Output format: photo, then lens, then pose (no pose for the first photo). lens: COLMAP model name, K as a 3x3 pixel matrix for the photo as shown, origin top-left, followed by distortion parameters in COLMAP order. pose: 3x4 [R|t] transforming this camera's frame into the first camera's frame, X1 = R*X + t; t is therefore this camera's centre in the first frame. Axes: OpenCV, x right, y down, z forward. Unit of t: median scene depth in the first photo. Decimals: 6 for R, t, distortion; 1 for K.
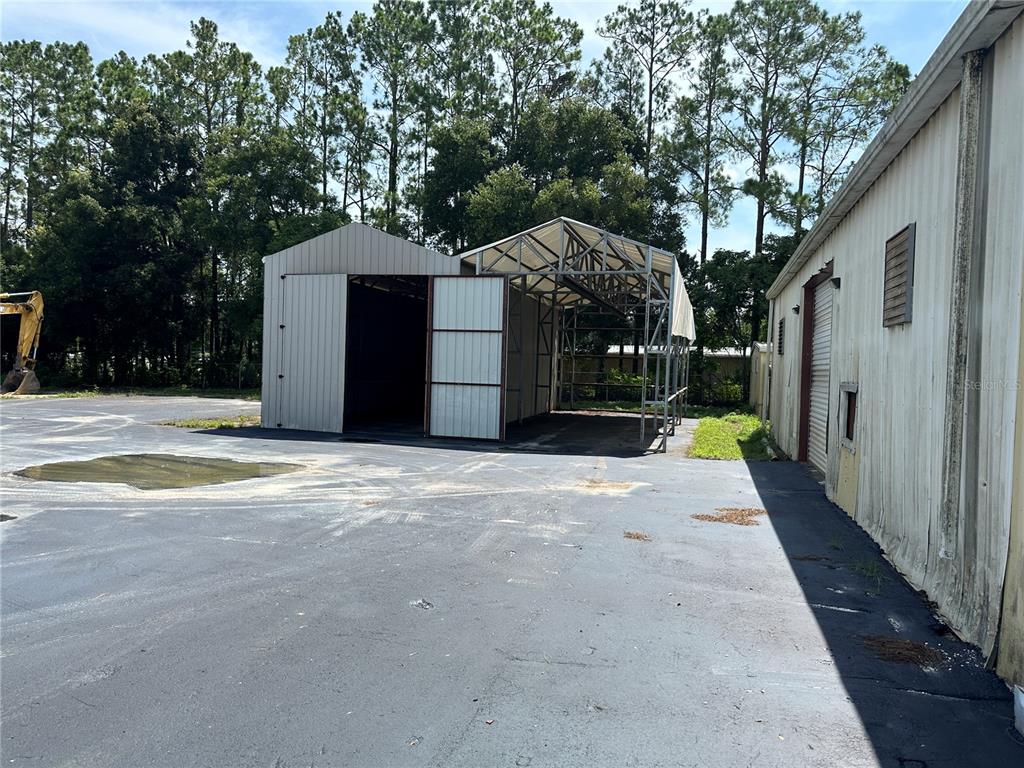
lens RADIAL K [[723.8, 0, 514.0], [0, 723.8, 383.5], [0, 0, 1]] dist [0.062329, -0.074279]
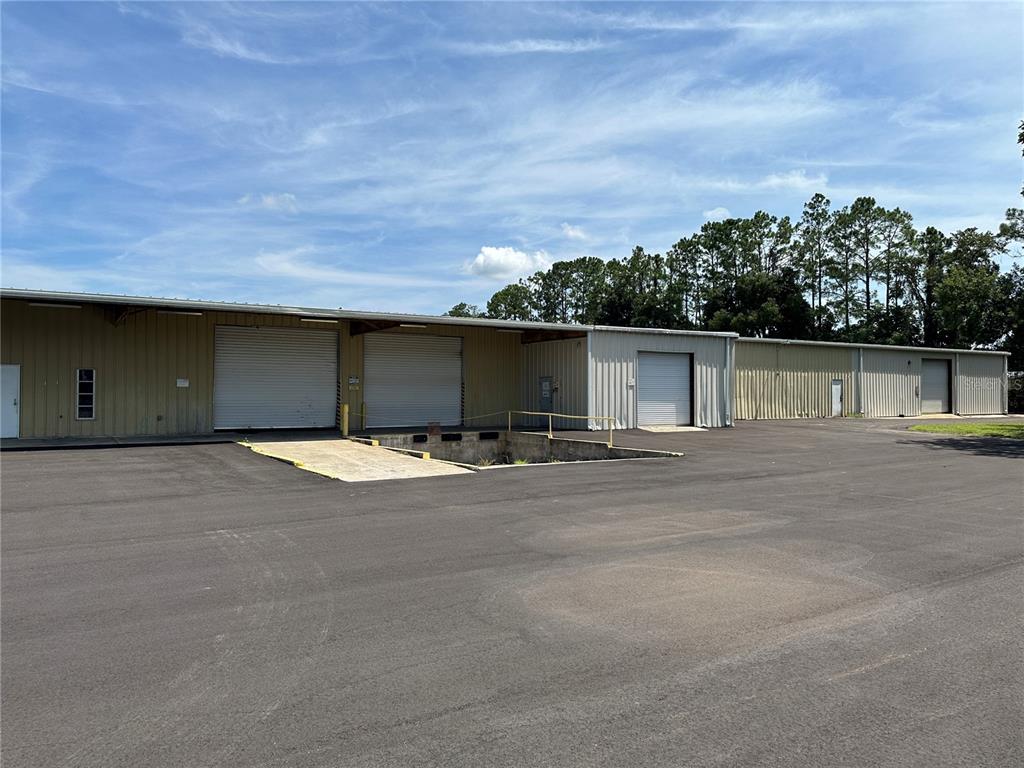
lens RADIAL K [[723.8, 0, 504.1], [0, 723.8, 397.5], [0, 0, 1]] dist [0.062329, -0.074279]
pose [[0.717093, -0.027047, -0.696453, 0.834892], [0.005228, 0.999427, -0.033430, 0.059272], [0.696958, 0.020332, 0.716824, -0.911259]]
